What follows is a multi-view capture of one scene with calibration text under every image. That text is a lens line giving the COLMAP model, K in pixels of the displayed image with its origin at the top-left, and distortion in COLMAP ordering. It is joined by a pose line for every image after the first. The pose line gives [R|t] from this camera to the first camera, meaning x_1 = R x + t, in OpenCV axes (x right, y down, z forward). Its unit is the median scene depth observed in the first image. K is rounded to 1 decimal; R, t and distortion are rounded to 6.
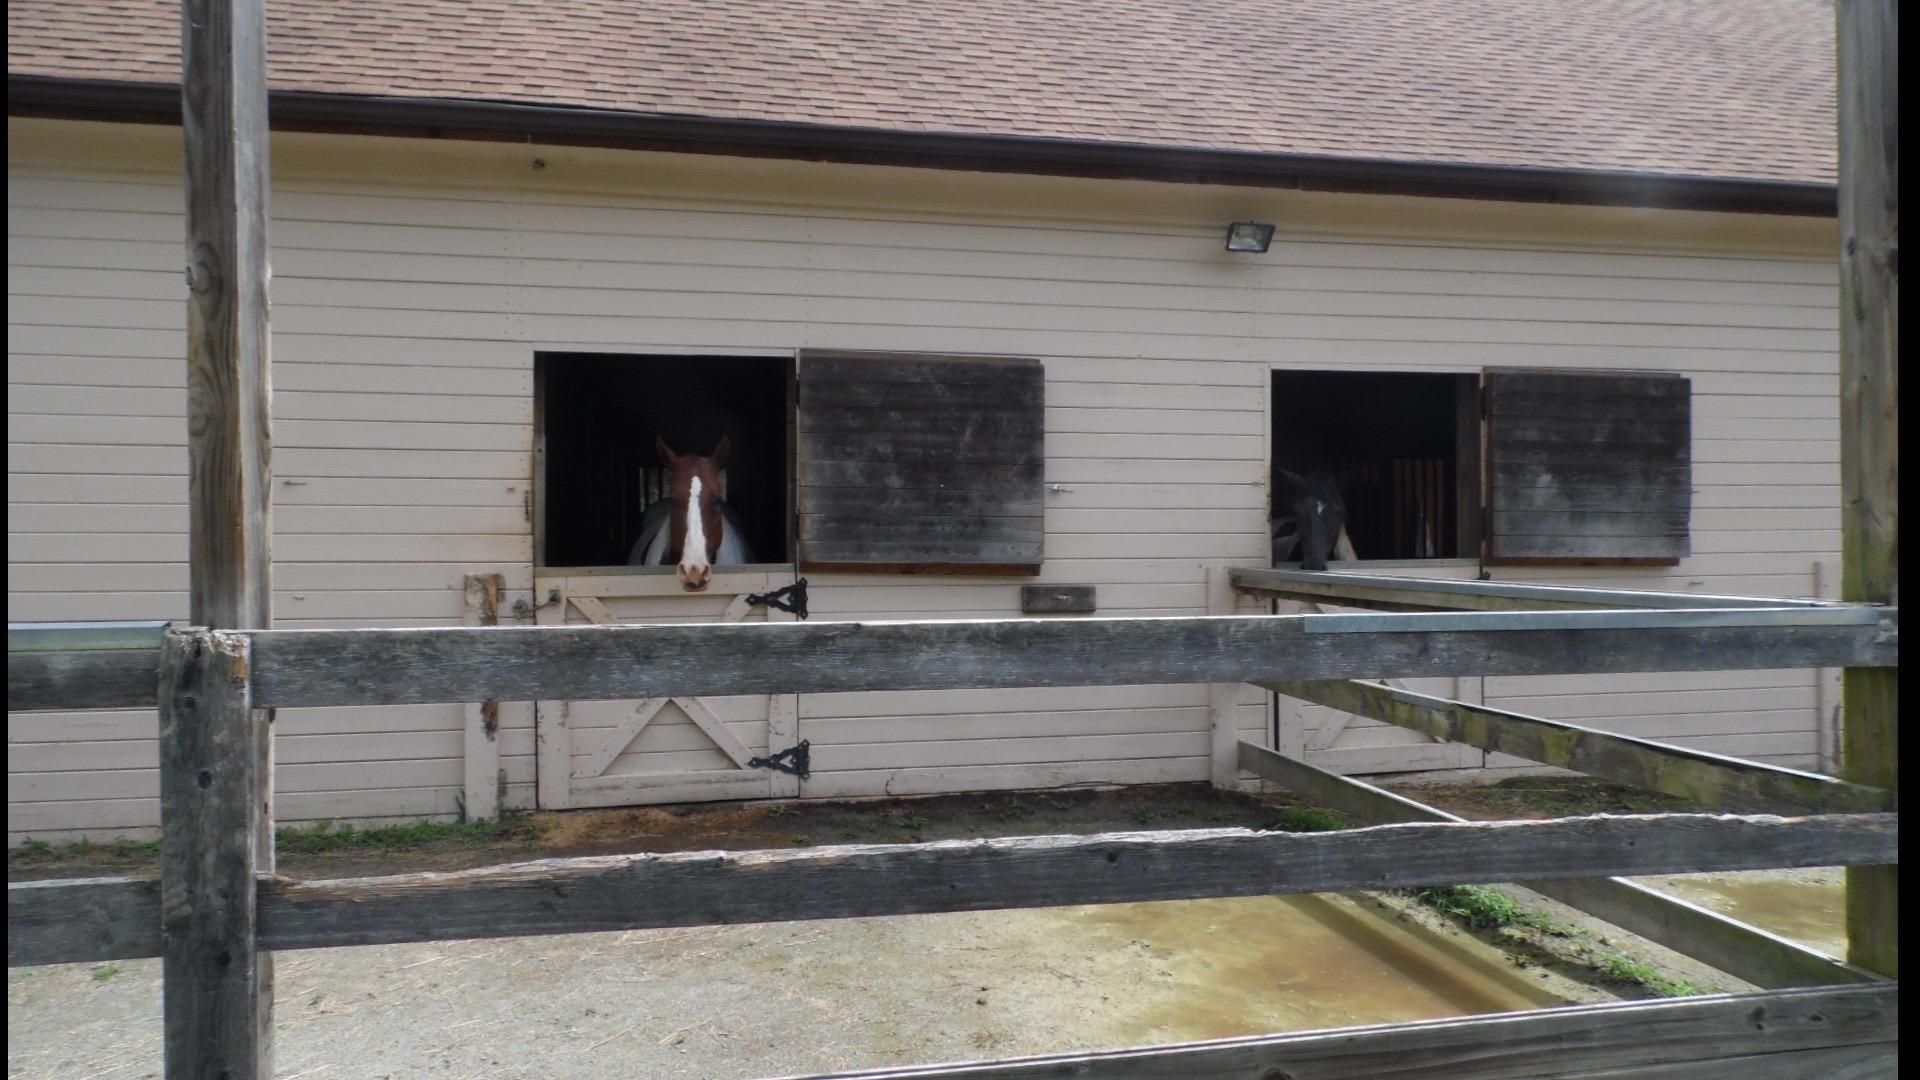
lens RADIAL K [[1340.1, 0, 959.5], [0, 1340.1, 528.8], [0, 0, 1]] dist [0.005938, 0.001742]
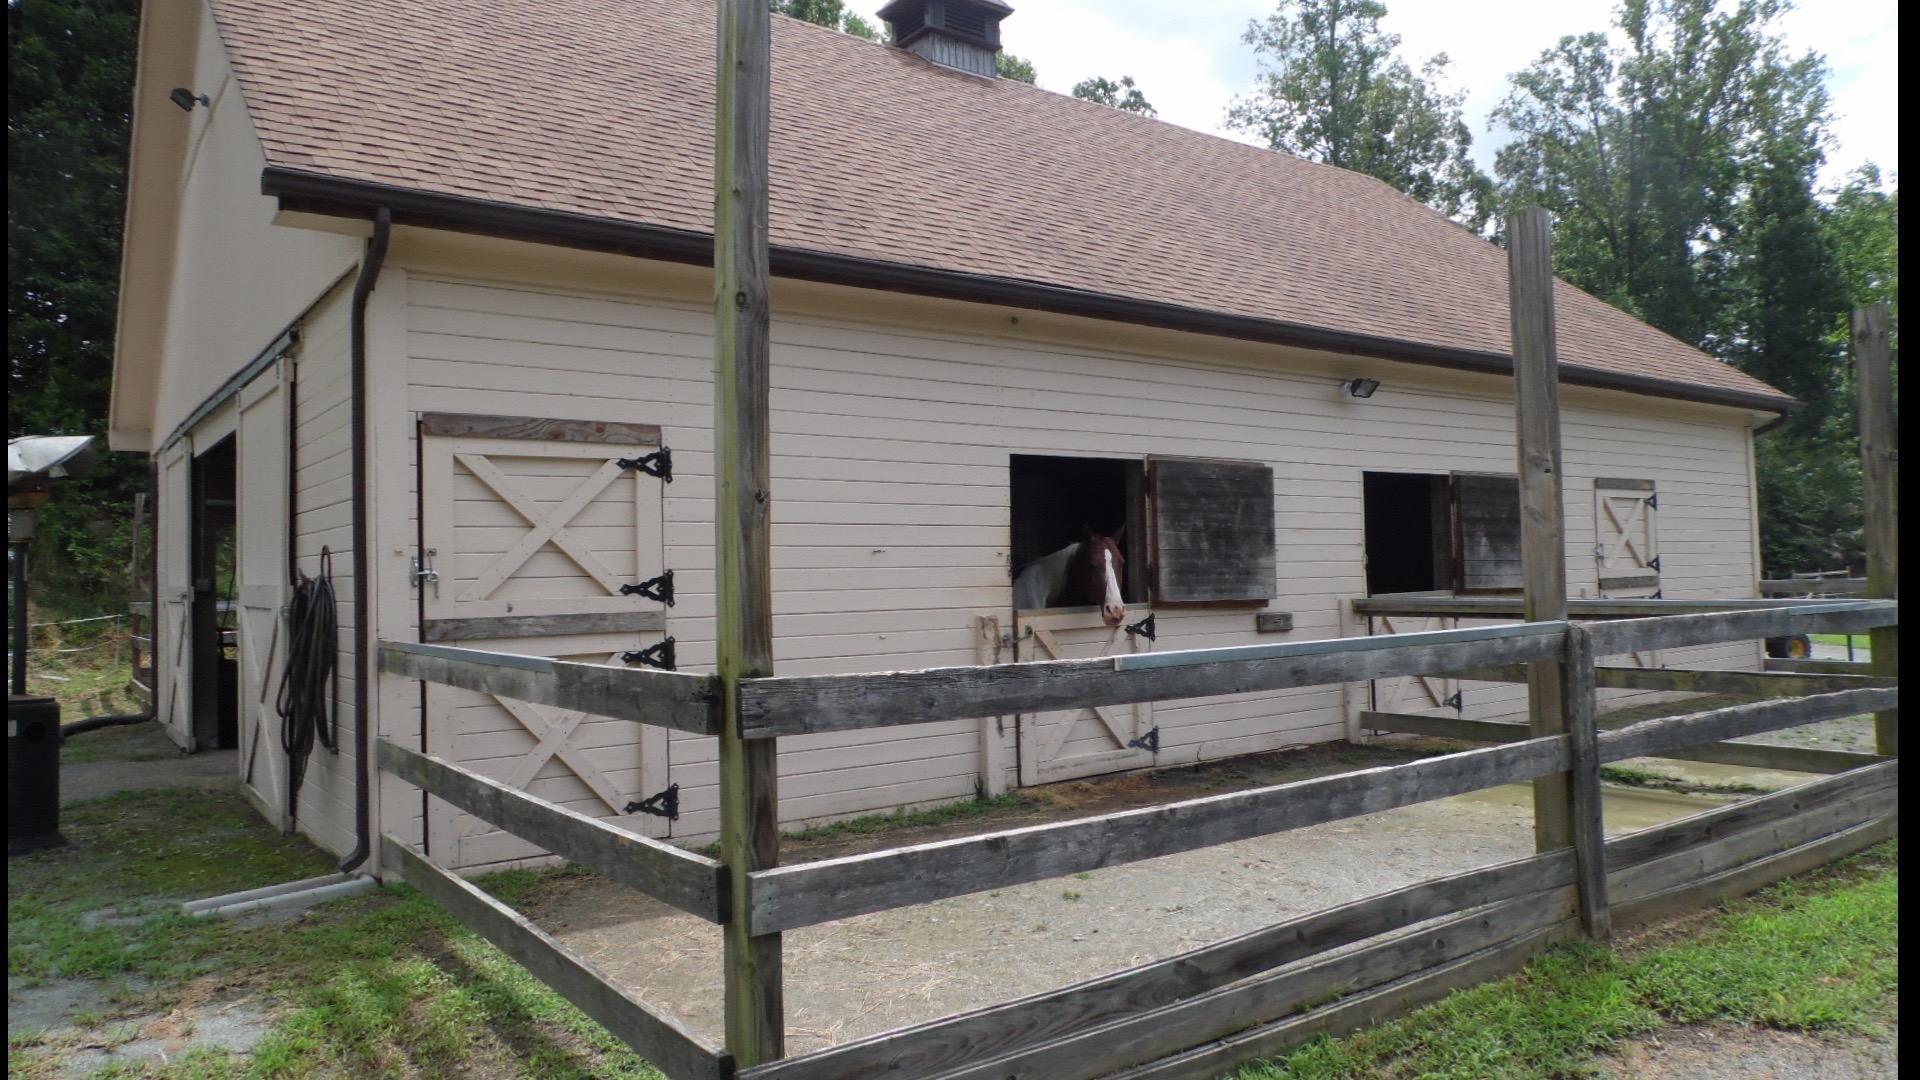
lens RADIAL K [[1299.9, 0, 960.0], [0, 1299.9, 540.0], [0, 0, 1]] dist [-0.001599, -0.000533]
pose [[0.908792, -0.008097, 0.417170, -0.879077], [0.024553, 0.999117, -0.034095, 0.000873], [-0.416525, 0.041228, 0.908189, -0.183917]]
